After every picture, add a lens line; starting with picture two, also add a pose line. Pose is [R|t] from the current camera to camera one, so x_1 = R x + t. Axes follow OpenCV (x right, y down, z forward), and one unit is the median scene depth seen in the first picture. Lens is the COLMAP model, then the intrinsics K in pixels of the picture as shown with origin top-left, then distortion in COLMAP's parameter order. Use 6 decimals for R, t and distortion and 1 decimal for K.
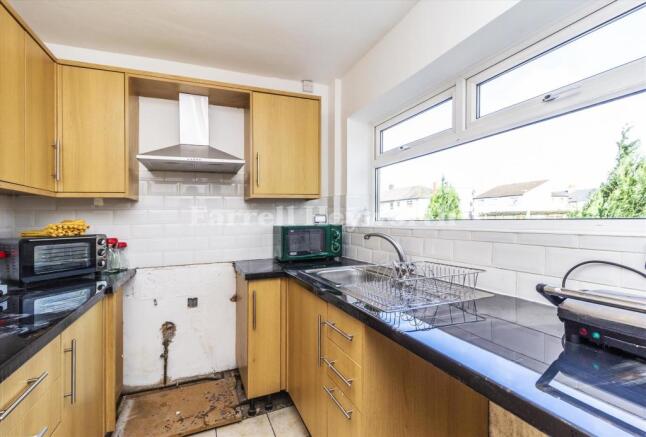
lens RADIAL K [[298.1, 0, 322.1], [0, 298.1, 218.6], [0, 0, 1]] dist [0.002998, -0.000492]
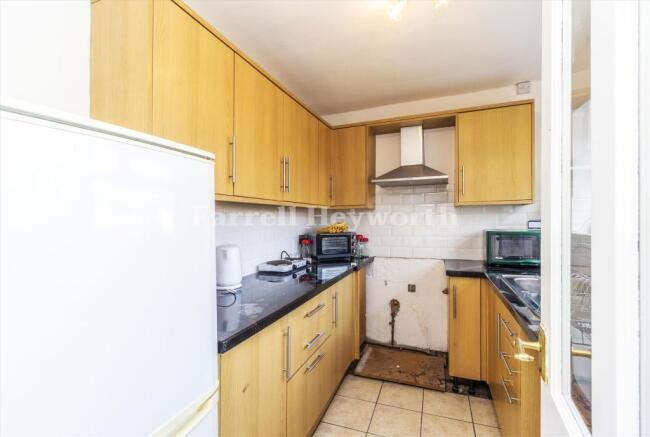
lens RADIAL K [[299.9, 0, 324.9], [0, 299.9, 216.7], [0, 0, 1]] dist [0.002998, -0.000492]
pose [[0.716335, 0.006560, -0.697726, 0.209329], [-0.002478, 0.999973, 0.006857, -0.034083], [0.697752, -0.003183, 0.716332, -0.190094]]
